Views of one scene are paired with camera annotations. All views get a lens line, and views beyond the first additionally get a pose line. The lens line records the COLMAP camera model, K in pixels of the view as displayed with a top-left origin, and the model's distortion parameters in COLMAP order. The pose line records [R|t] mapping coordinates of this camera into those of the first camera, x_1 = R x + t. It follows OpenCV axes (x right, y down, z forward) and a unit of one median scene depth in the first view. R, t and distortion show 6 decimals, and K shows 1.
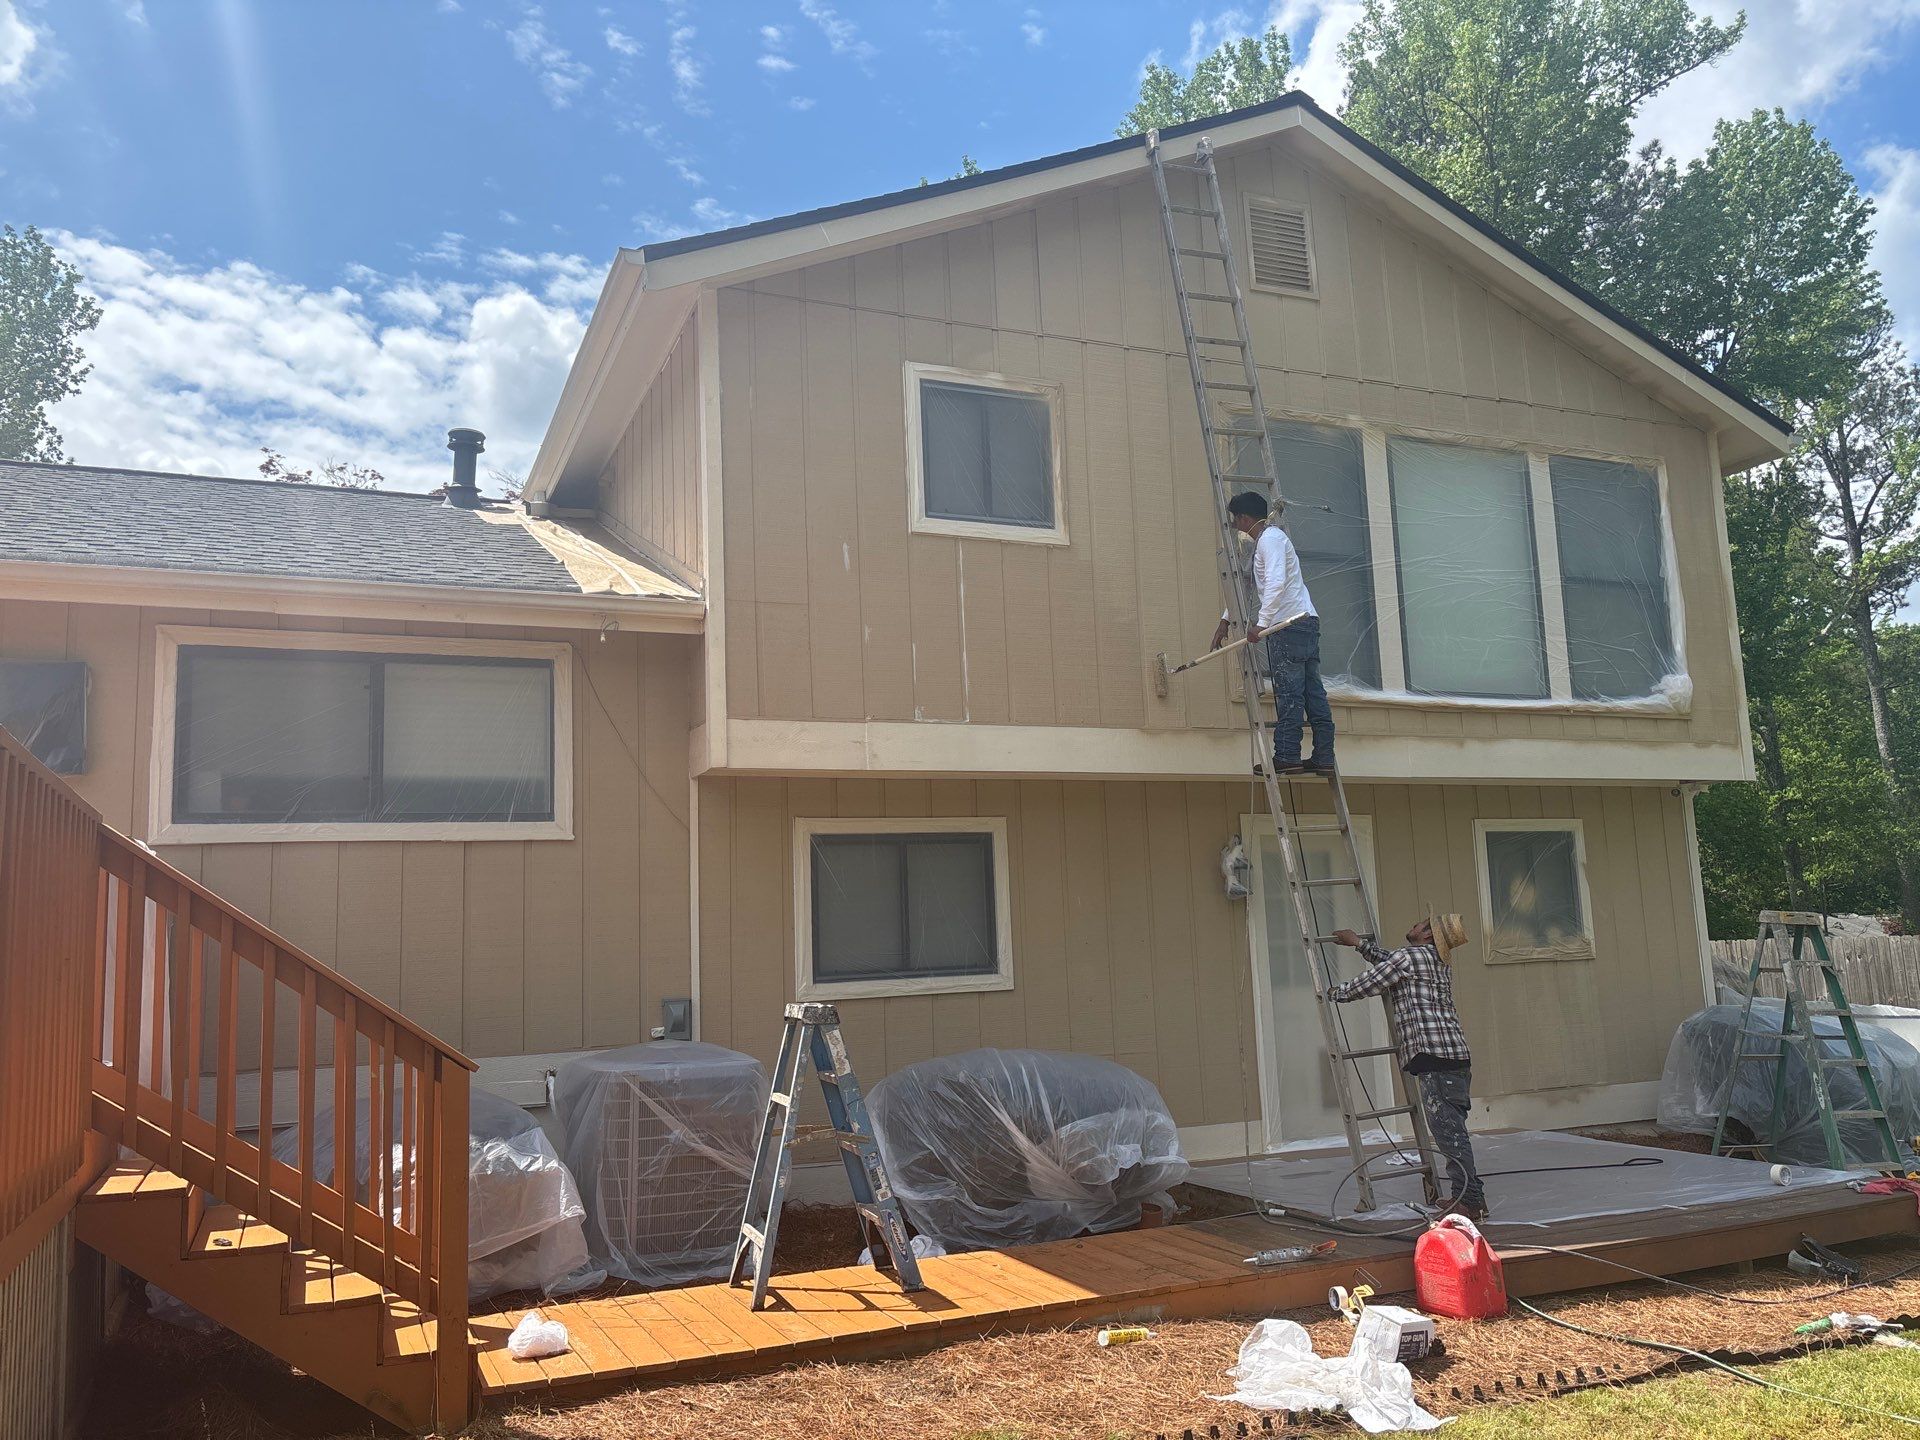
lens RADIAL K [[1457.2, 0, 962.5], [0, 1457.2, 730.7], [0, 0, 1]] dist [0.061432, -0.071862]
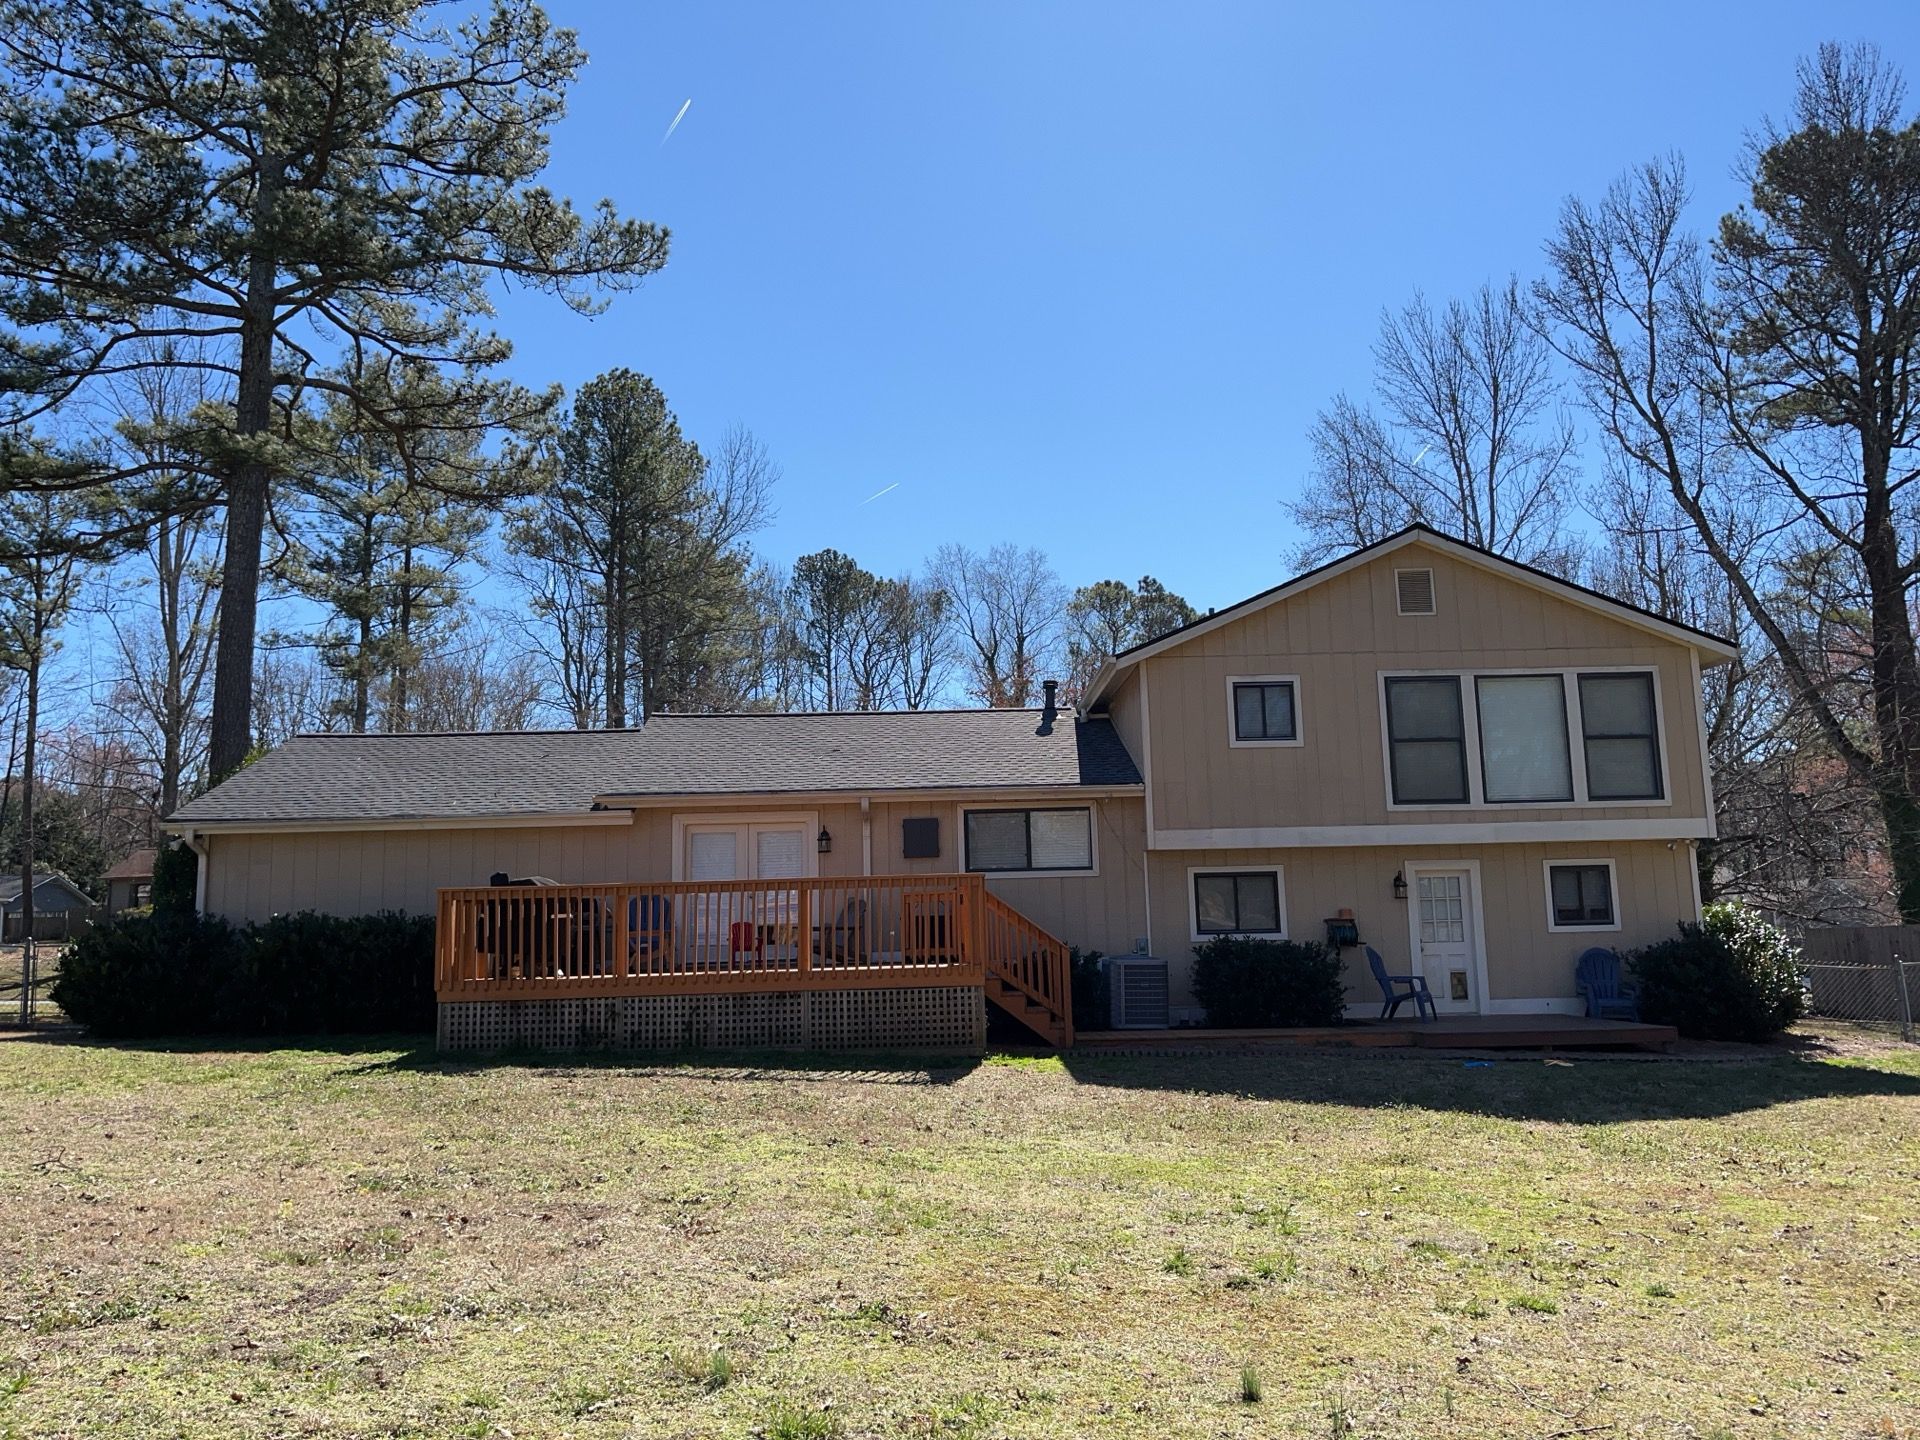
lens RADIAL K [[1457.2, 0, 964.5], [0, 1457.2, 752.8], [0, 0, 1]] dist [0.061432, -0.071862]
pose [[0.929994, -0.030997, -0.366266, 0.352413], [0.041699, 0.998902, 0.021341, -0.159078], [0.365203, -0.035120, 0.930265, -1.126557]]
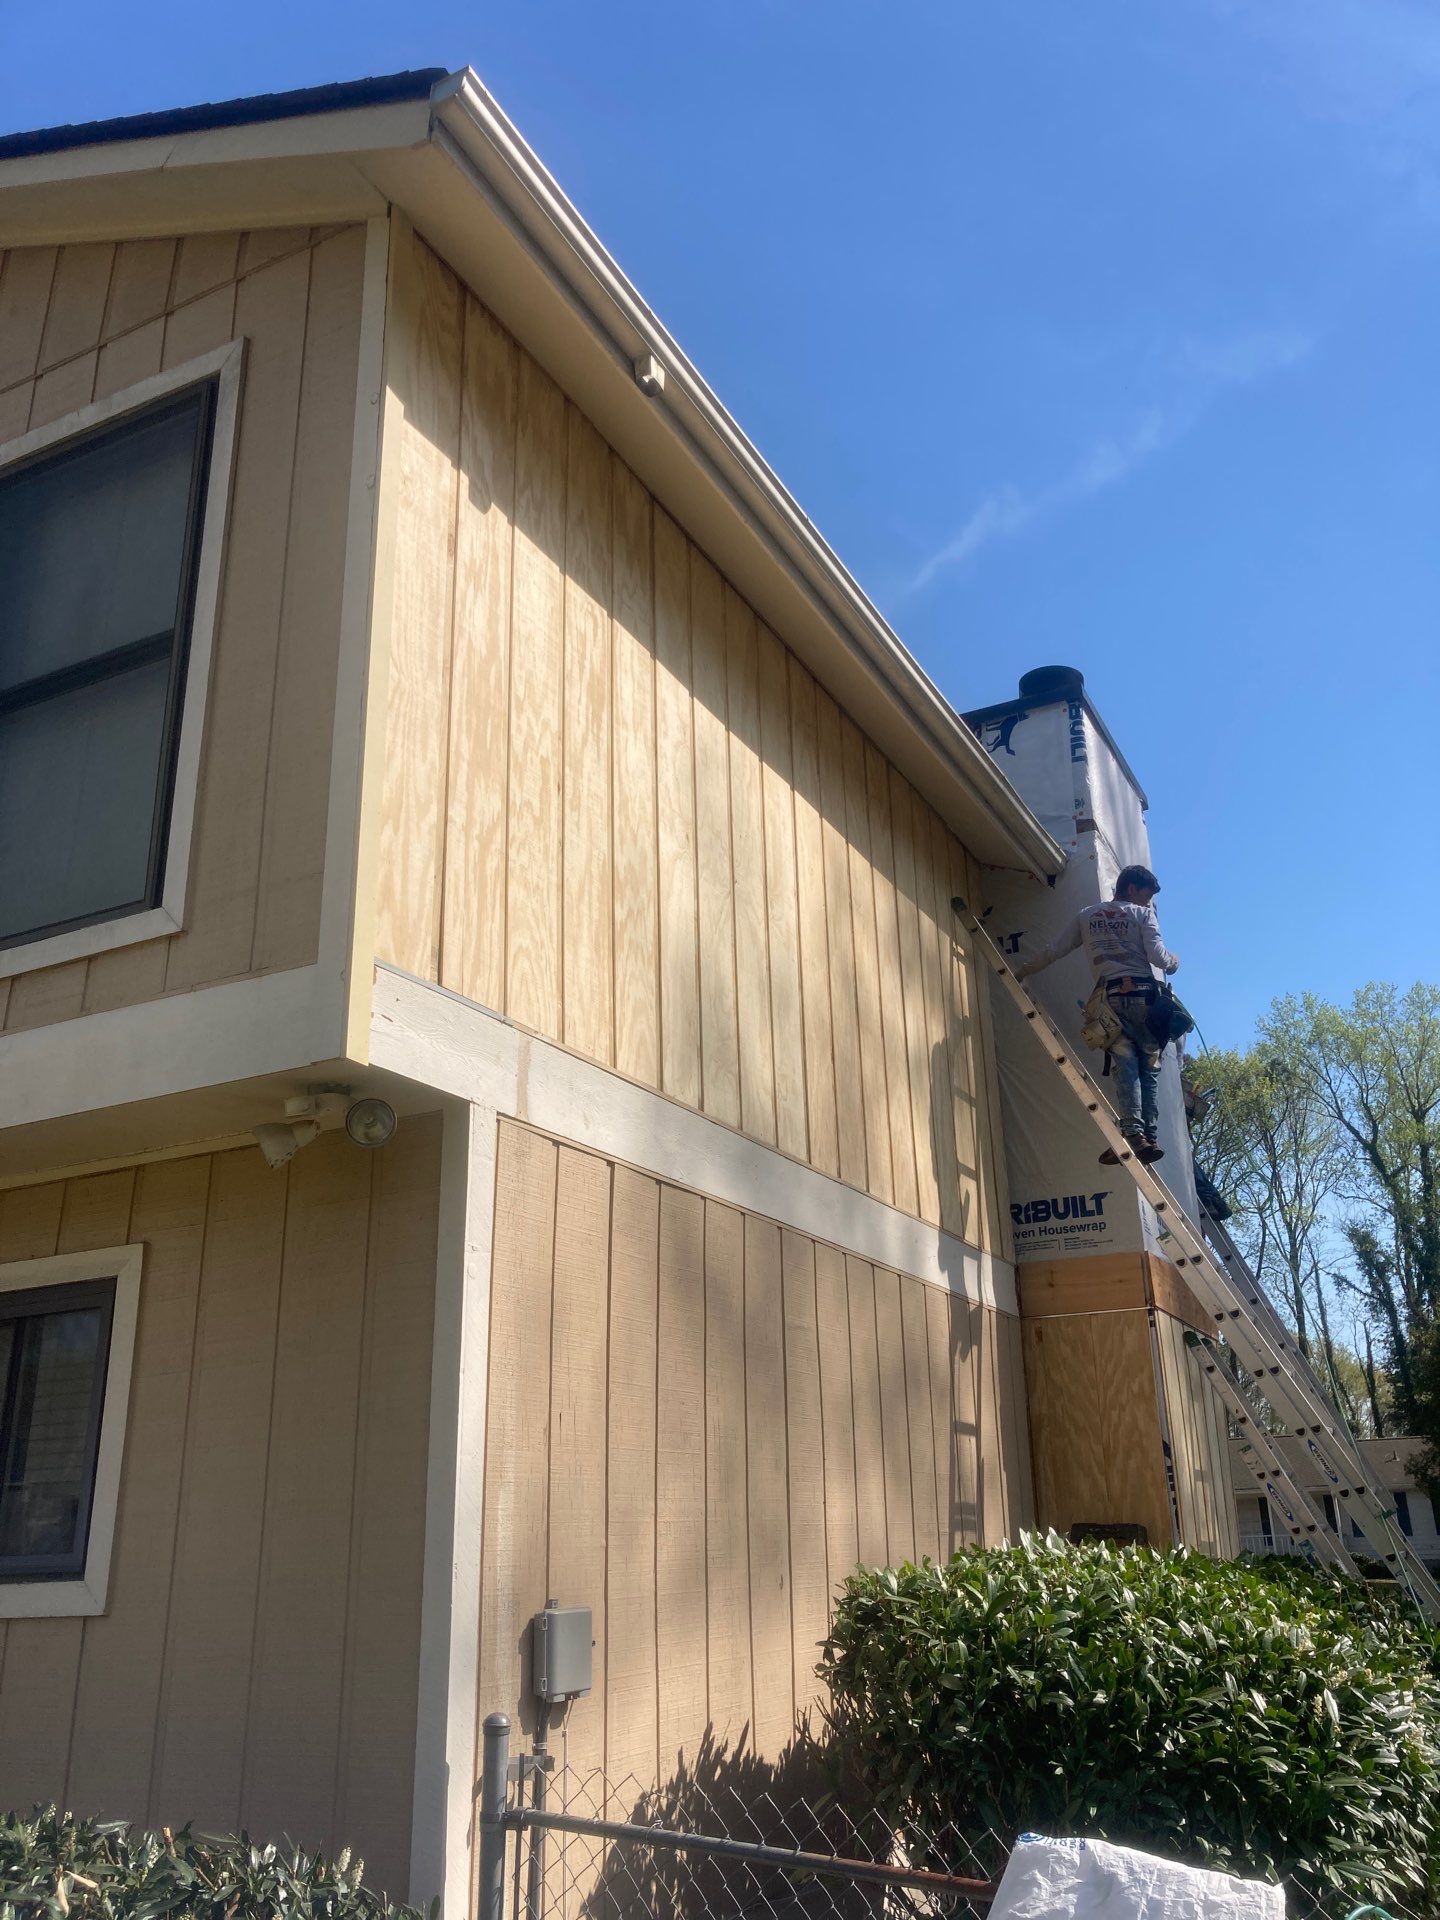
lens RADIAL K [[1576.0, 0, 717.4], [0, 1576.0, 961.4], [0, 0, 1]] dist [0.044295, -0.054967]
pose [[0.621047, -0.261931, -0.738710, 0.883027], [0.115024, 0.962759, -0.244672, 0.113583], [0.775287, 0.066984, 0.628047, 0.879058]]
